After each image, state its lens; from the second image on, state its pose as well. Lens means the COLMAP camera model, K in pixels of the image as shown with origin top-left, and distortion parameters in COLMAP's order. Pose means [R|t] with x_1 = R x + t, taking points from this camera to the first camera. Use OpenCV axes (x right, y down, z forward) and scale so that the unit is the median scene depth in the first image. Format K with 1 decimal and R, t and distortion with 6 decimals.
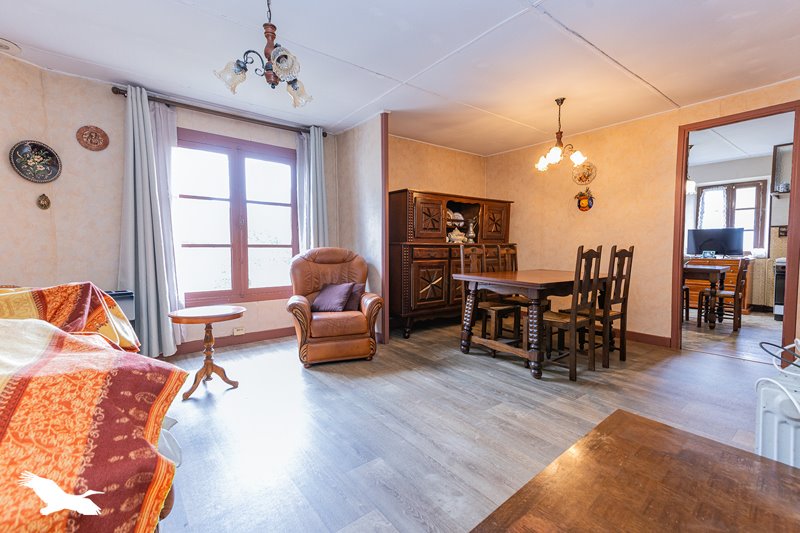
lens RADIAL K [[360.6, 0, 404.0], [0, 360.6, 263.6], [0, 0, 1]] dist [0.031888, 0.000541]
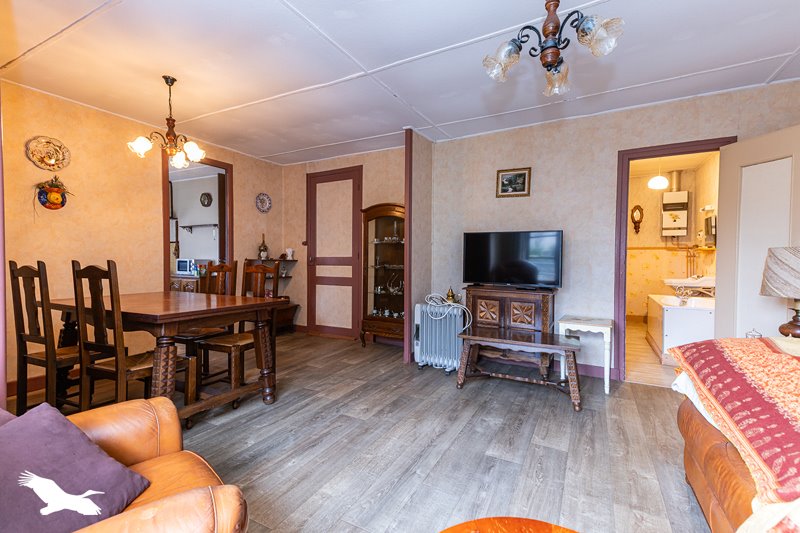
lens RADIAL K [[360.6, 0, 402.1], [0, 360.6, 264.4], [0, 0, 1]] dist [0.031888, 0.000541]
pose [[-0.411720, -0.014559, 0.911194, -0.668130], [0.048100, 0.998132, 0.037681, -0.061704], [-0.910040, 0.059342, -0.410251, 1.154491]]
